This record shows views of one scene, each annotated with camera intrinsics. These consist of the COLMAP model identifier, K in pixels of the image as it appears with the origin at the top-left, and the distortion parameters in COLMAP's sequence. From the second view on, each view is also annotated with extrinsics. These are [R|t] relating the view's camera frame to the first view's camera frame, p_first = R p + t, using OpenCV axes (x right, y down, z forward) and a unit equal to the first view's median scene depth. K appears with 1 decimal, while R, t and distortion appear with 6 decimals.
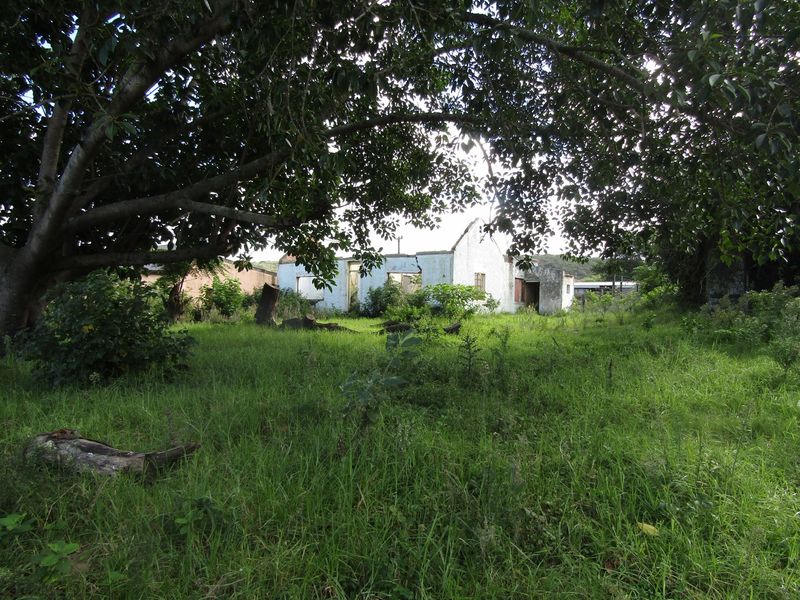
lens RADIAL K [[565.7, 0, 400.0], [0, 565.7, 300.0], [0, 0, 1]] dist [-0.026034, 0.004570]
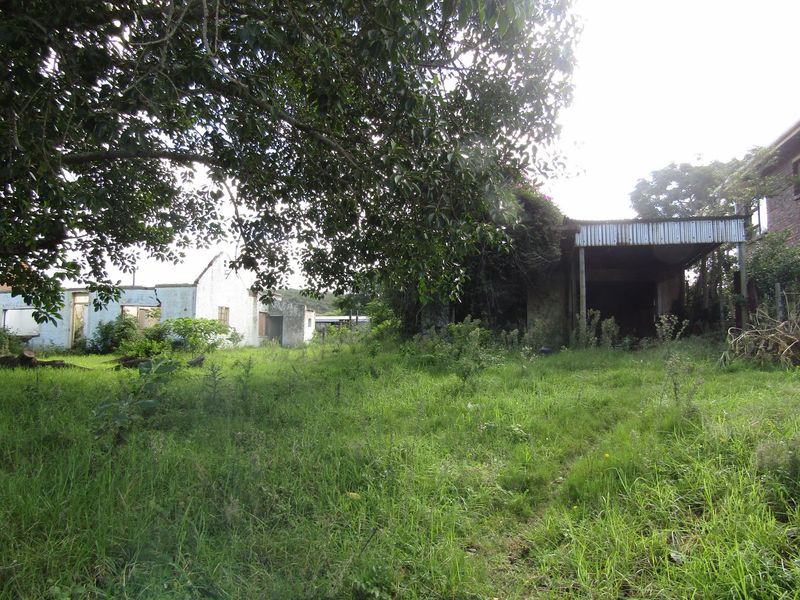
lens RADIAL K [[570.4, 0, 401.1], [0, 570.4, 284.8], [0, 0, 1]] dist [-0.012890, 0.001696]
pose [[0.903177, 0.025222, 0.428527, -0.015065], [0.012007, 0.996397, -0.083953, 0.003309], [-0.429101, 0.080970, 0.899620, -0.084423]]
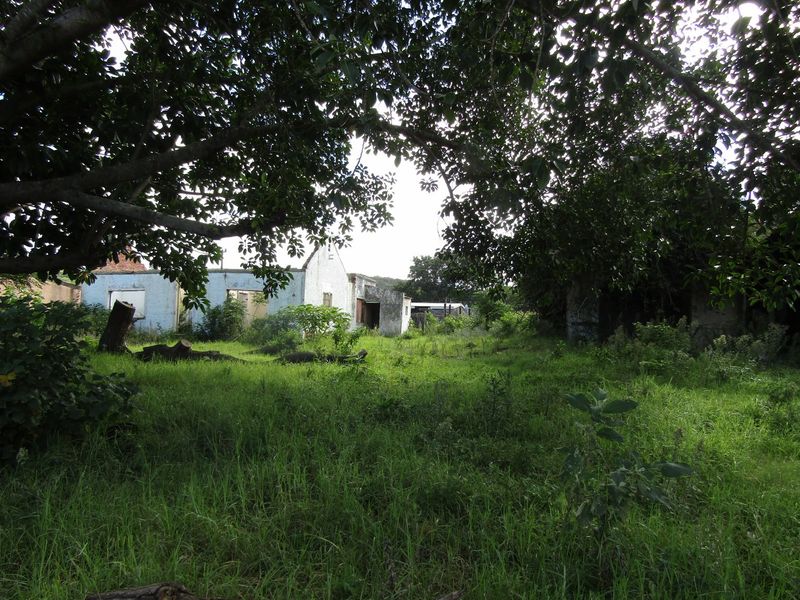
lens RADIAL K [[562.2, 0, 400.0], [0, 562.2, 300.0], [0, 0, 1]] dist [-0.002147, 0.000674]
pose [[0.925030, 0.024005, 0.379135, -0.200931], [-0.013193, 0.999429, -0.031091, -0.013545], [-0.379665, 0.023759, 0.924819, 0.123797]]
